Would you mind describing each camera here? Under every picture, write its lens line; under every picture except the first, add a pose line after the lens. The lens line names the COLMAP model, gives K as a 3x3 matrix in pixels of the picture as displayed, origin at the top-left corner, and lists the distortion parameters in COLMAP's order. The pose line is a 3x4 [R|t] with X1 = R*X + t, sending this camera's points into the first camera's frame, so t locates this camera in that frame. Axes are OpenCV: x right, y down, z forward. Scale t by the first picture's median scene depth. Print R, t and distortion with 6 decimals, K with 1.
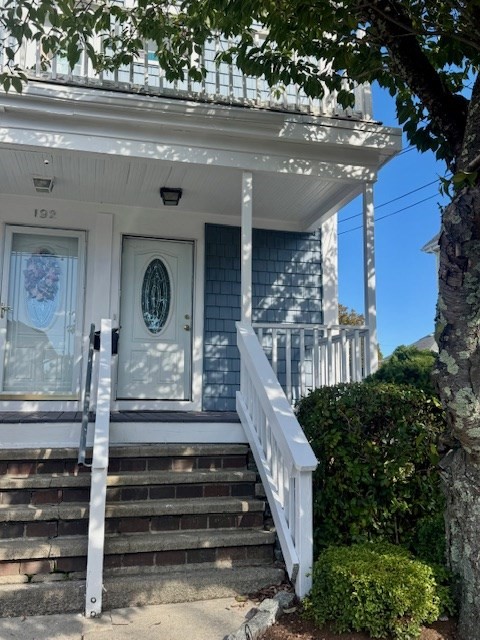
lens RADIAL K [[546.1, 0, 240.0], [0, 546.1, 320.0], [0, 0, 1]] dist [0.020459, 0.000306]
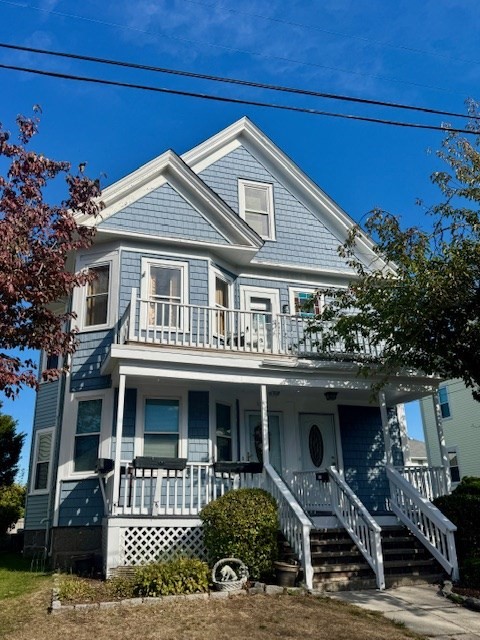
lens RADIAL K [[546.1, 0, 240.0], [0, 546.1, 320.0], [0, 0, 1]] dist [0.020459, 0.000306]
pose [[0.996153, -0.000681, 0.087627, -0.717106], [0.016596, 0.983340, -0.181019, -0.166285], [-0.086043, 0.181777, 0.979568, -1.076419]]
